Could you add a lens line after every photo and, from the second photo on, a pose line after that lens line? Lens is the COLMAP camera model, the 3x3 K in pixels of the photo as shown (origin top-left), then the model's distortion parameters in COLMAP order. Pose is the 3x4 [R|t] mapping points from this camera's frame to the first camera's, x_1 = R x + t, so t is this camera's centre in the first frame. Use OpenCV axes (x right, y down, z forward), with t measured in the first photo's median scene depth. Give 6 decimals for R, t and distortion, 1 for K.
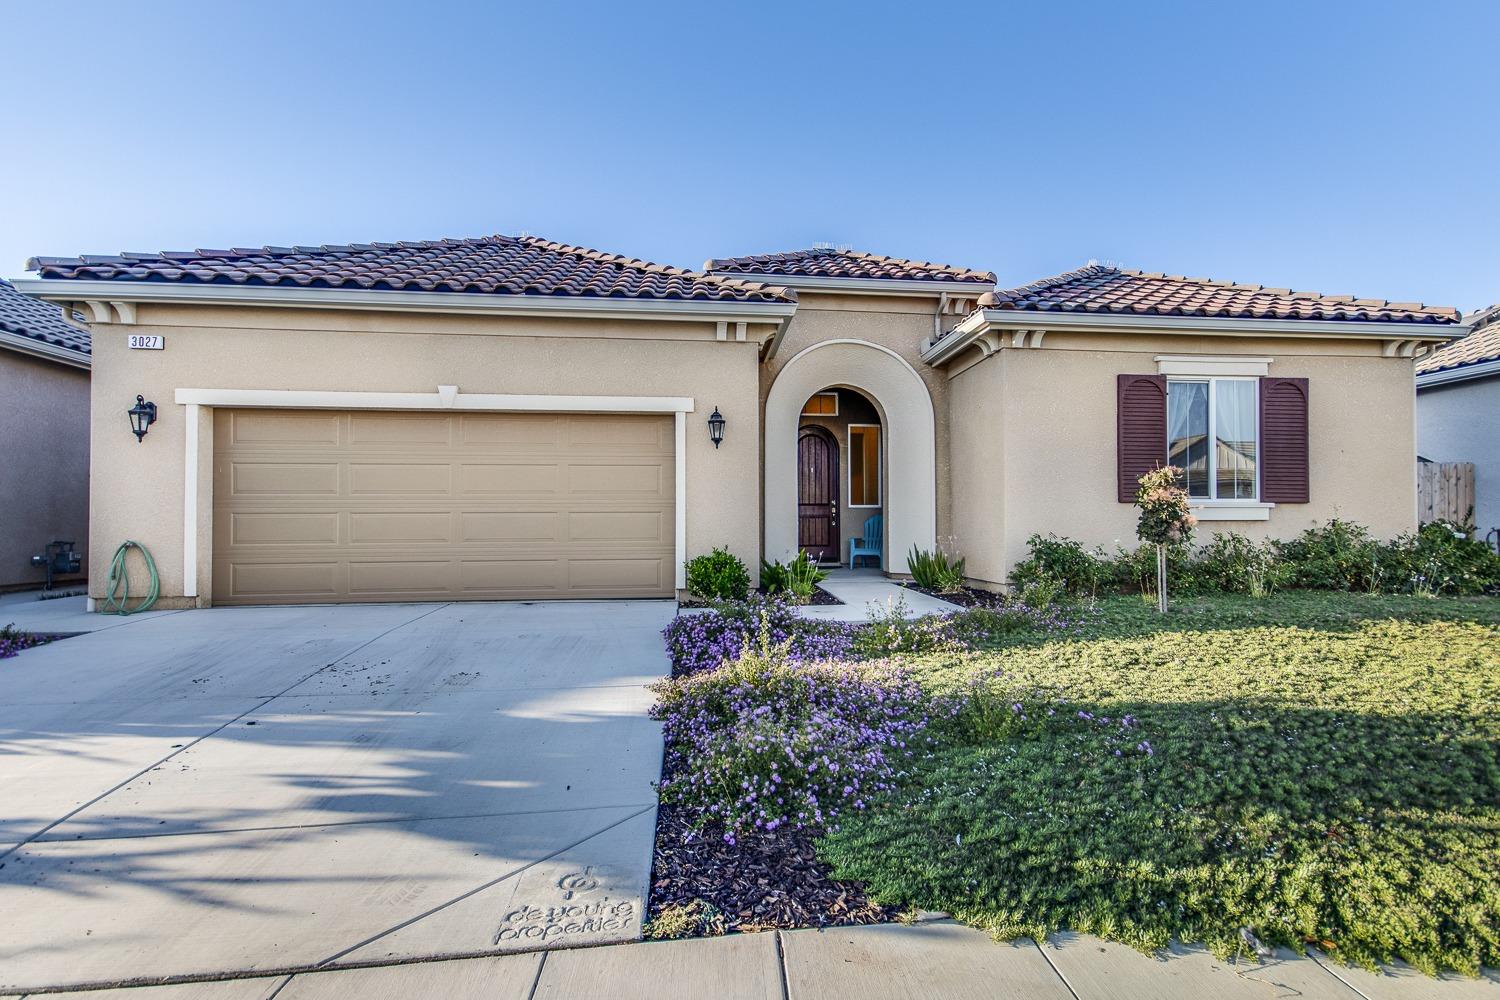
lens RADIAL K [[731.1, 0, 753.5], [0, 731.1, 516.1], [0, 0, 1]] dist [0.015057, -0.000730]
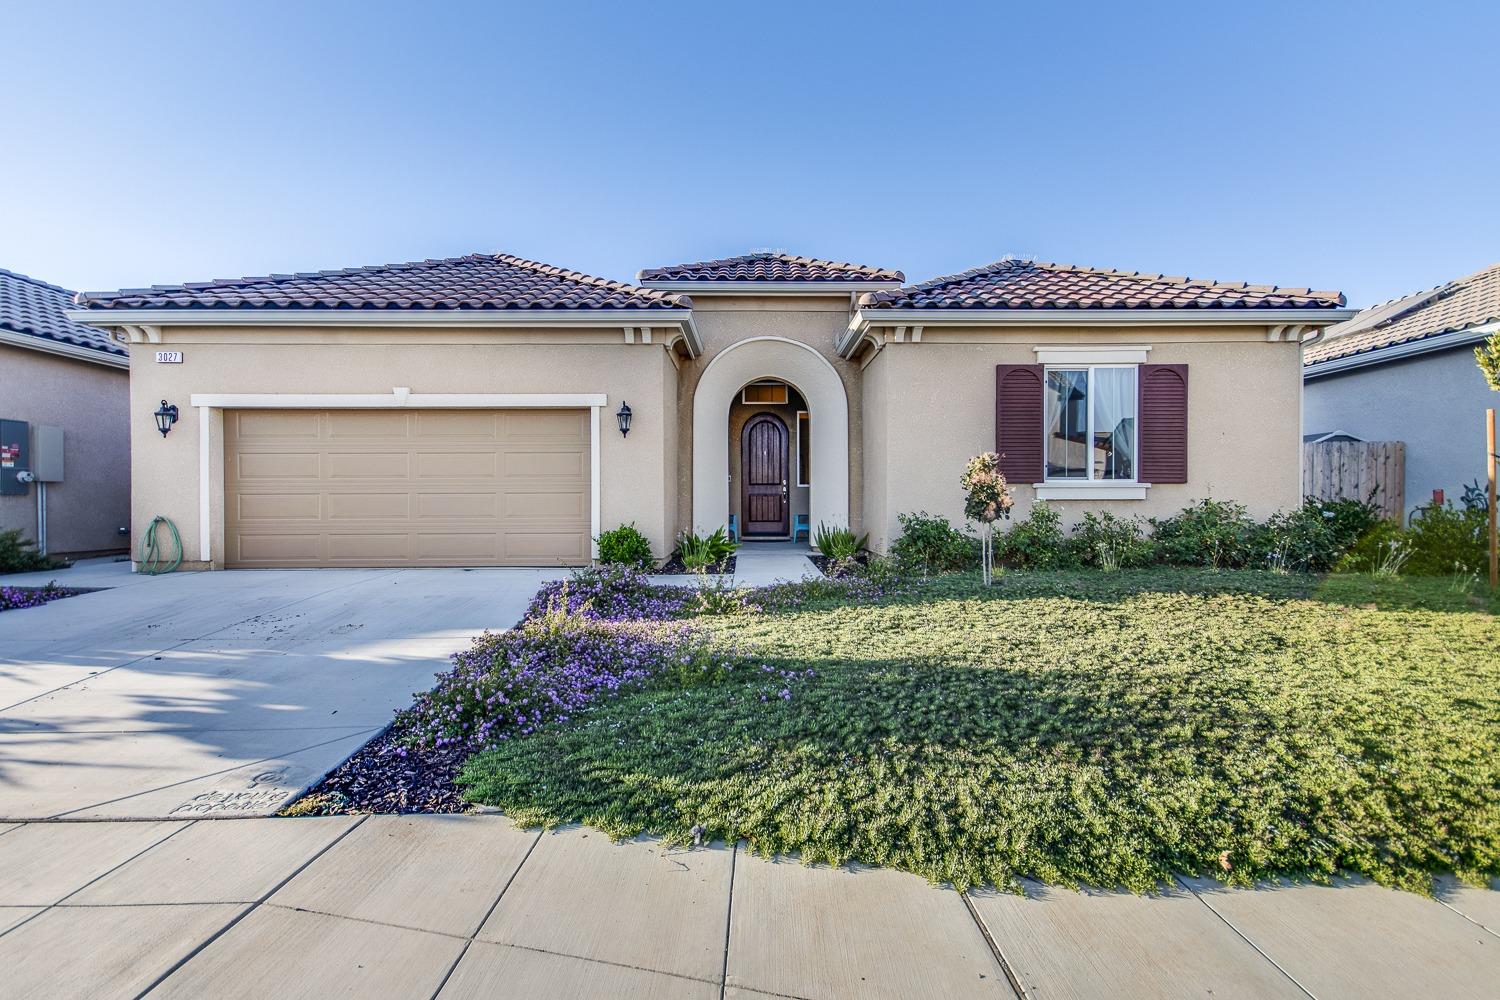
lens RADIAL K [[682.4, 0, 754.9], [0, 682.4, 505.7], [0, 0, 1]] dist [0.019625, -0.005795]
pose [[0.993639, 0.001304, -0.112605, 0.273788], [0.001085, 0.999776, 0.021154, -0.007695], [0.112607, -0.021141, 0.993415, -0.049422]]
